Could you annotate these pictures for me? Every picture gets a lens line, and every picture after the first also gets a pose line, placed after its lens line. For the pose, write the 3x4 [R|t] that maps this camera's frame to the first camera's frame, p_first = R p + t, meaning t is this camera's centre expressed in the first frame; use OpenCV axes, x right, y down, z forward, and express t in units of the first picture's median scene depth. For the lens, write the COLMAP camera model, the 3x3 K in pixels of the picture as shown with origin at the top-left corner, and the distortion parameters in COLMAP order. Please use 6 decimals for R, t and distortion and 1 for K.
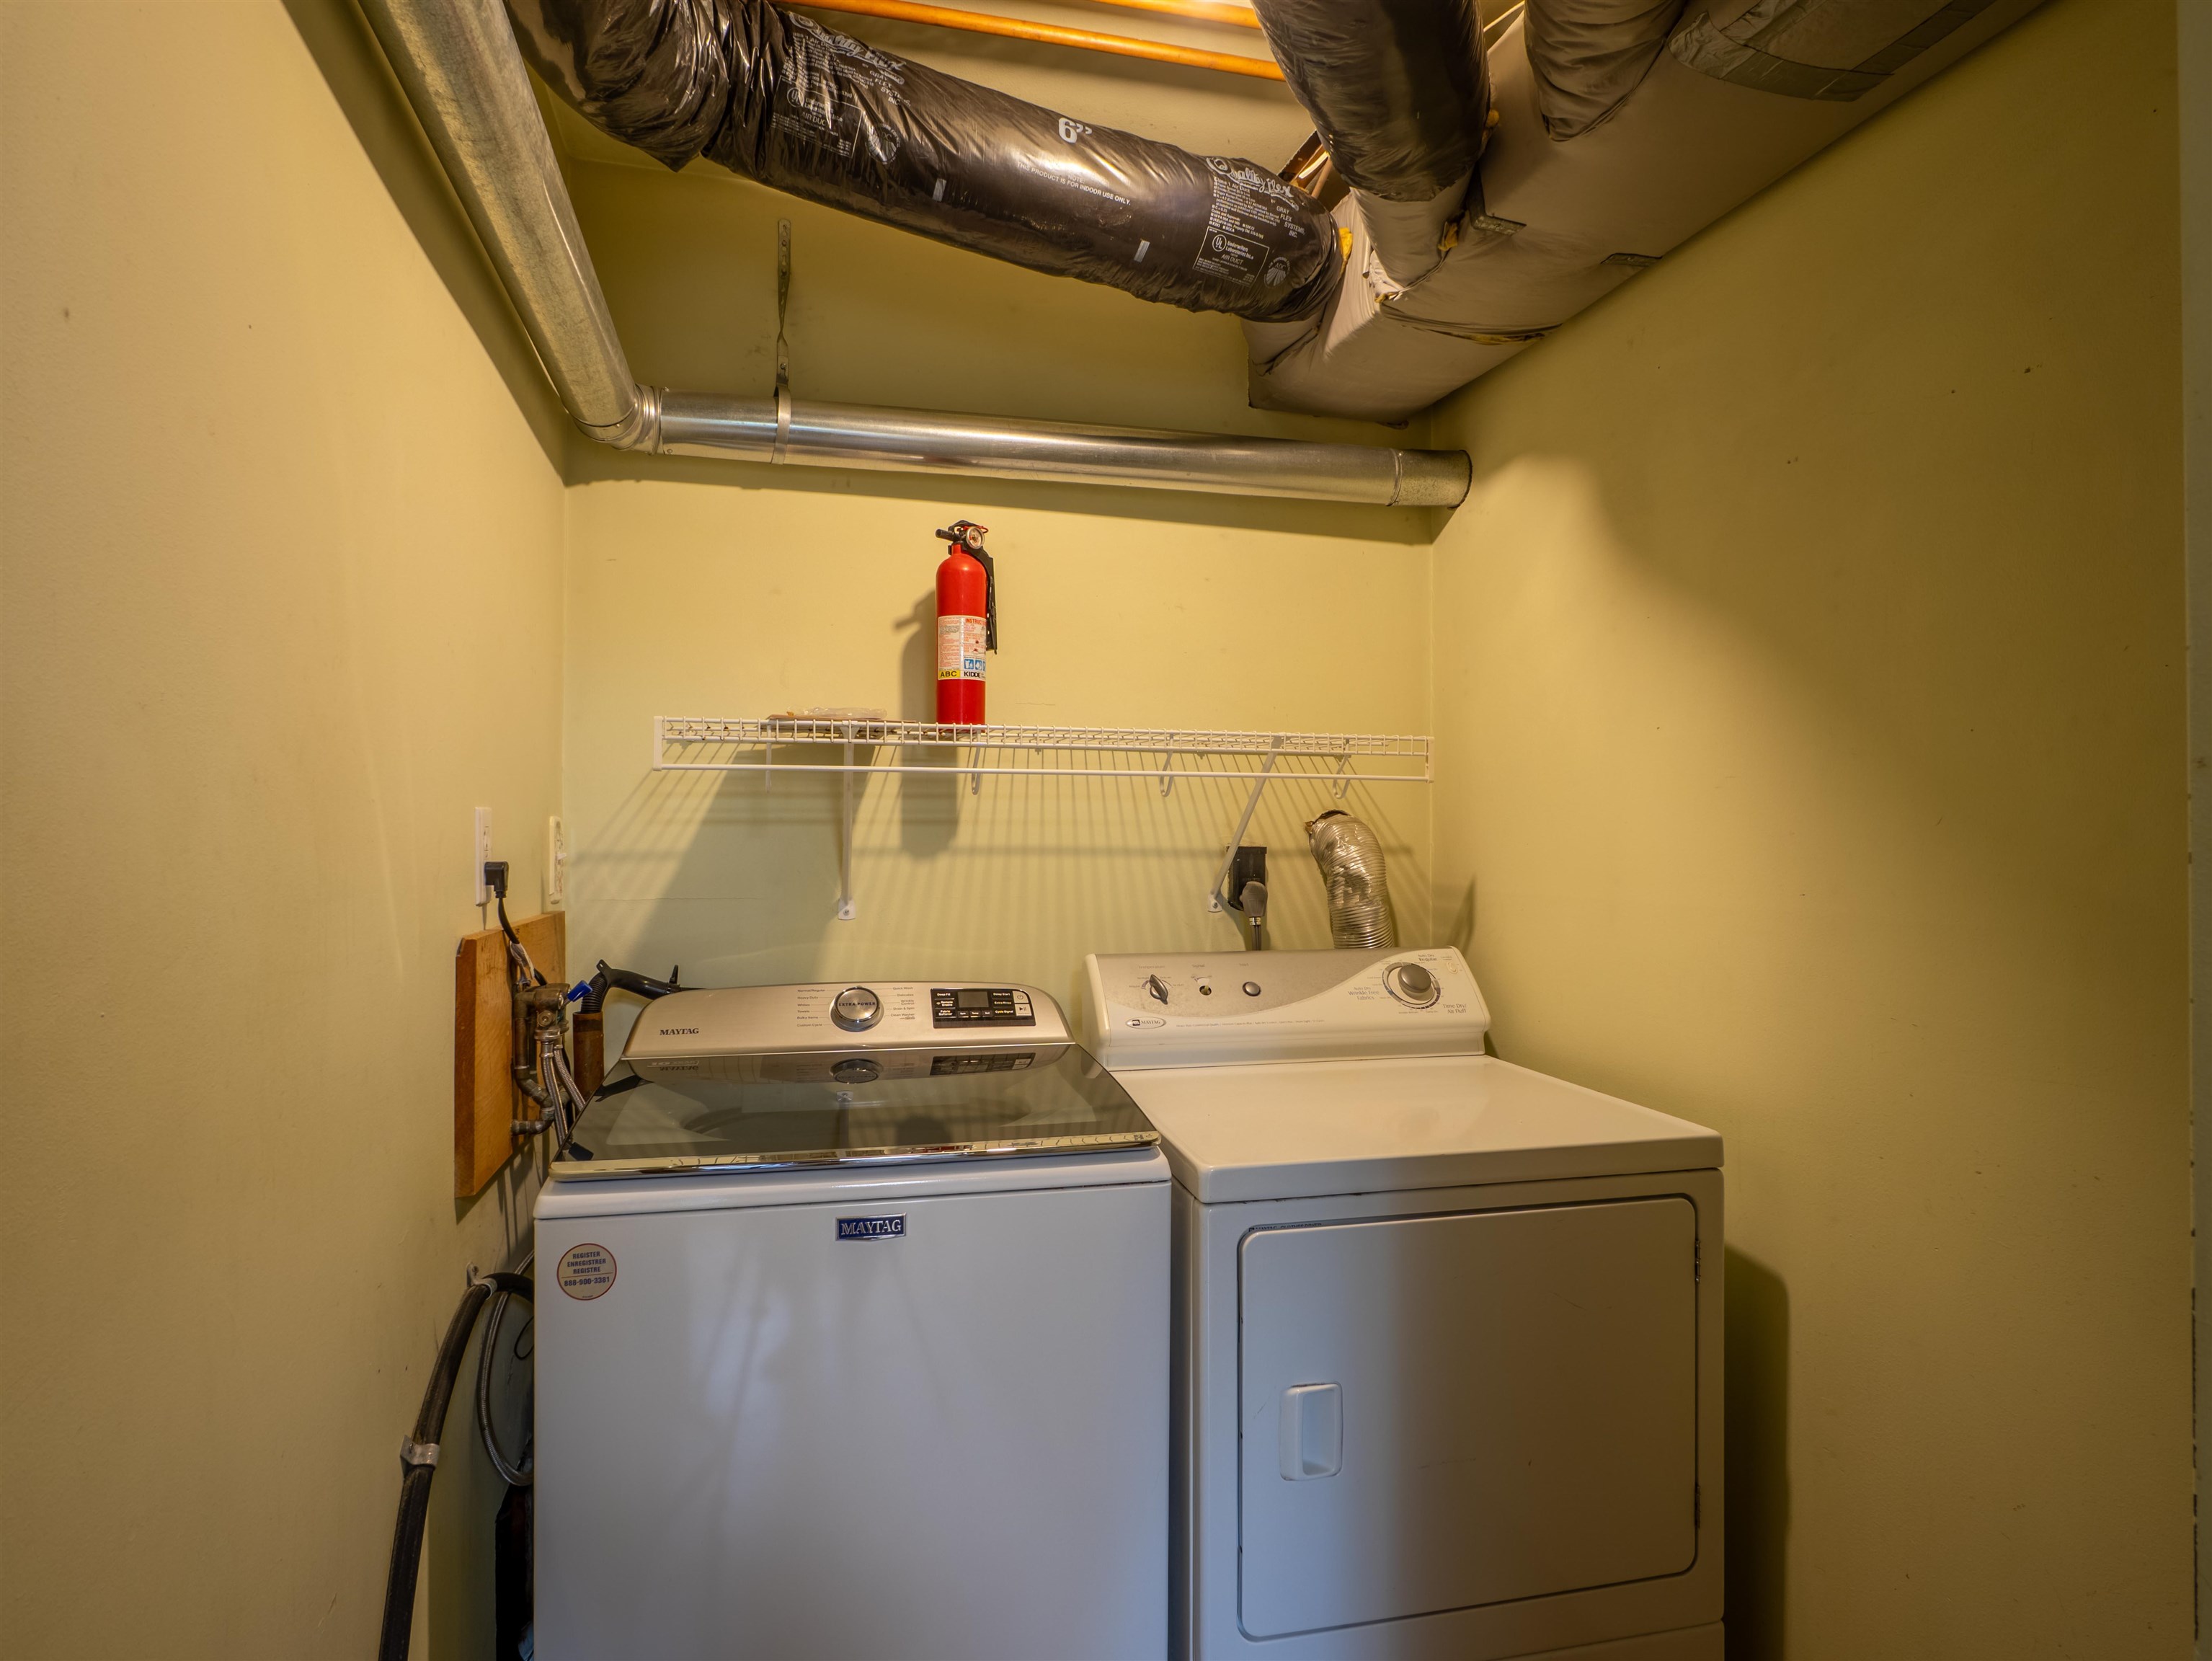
lens RADIAL K [[1195.6, 0, 1107.1], [0, 1195.6, 825.5], [0, 0, 1]] dist [-0.022336, 0.008197]
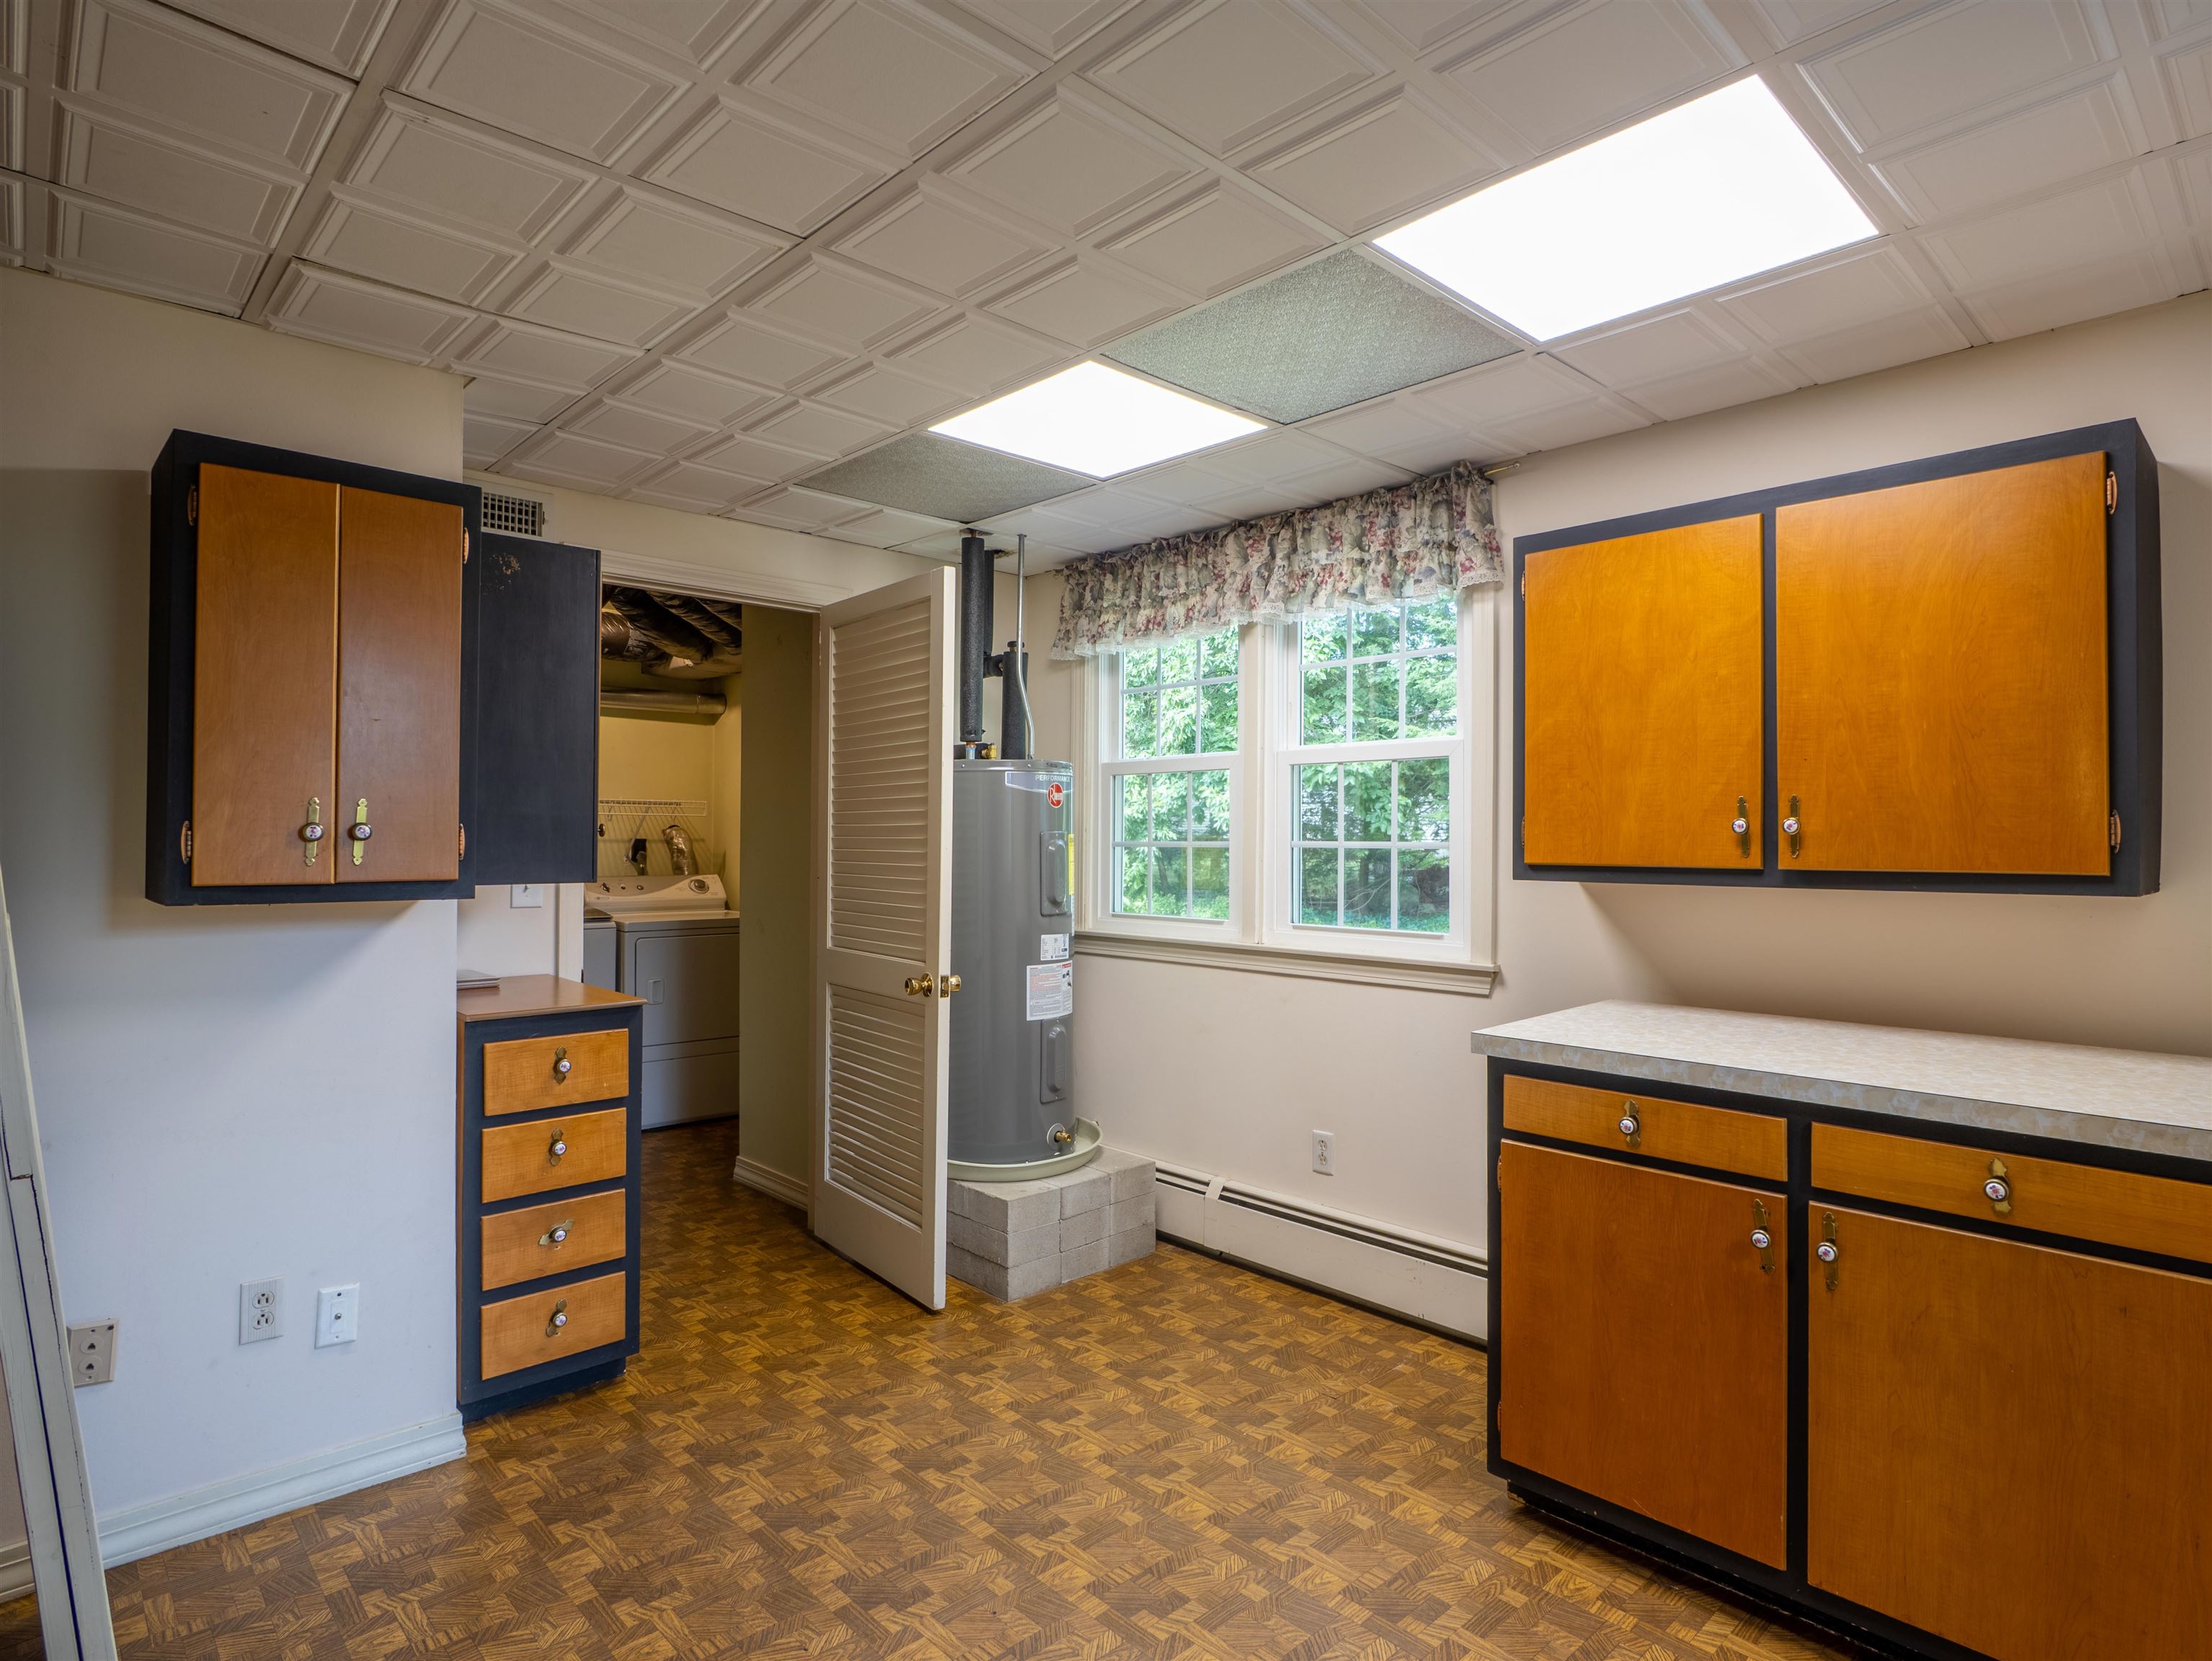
lens RADIAL K [[1195.6, 0, 1107.1], [0, 1195.6, 825.5], [0, 0, 1]] dist [-0.022336, 0.008197]
pose [[0.886195, 0.013173, 0.463125, -0.195410], [-0.007600, 0.999875, -0.013898, 0.017975], [-0.463250, 0.008797, 0.886184, -1.897816]]
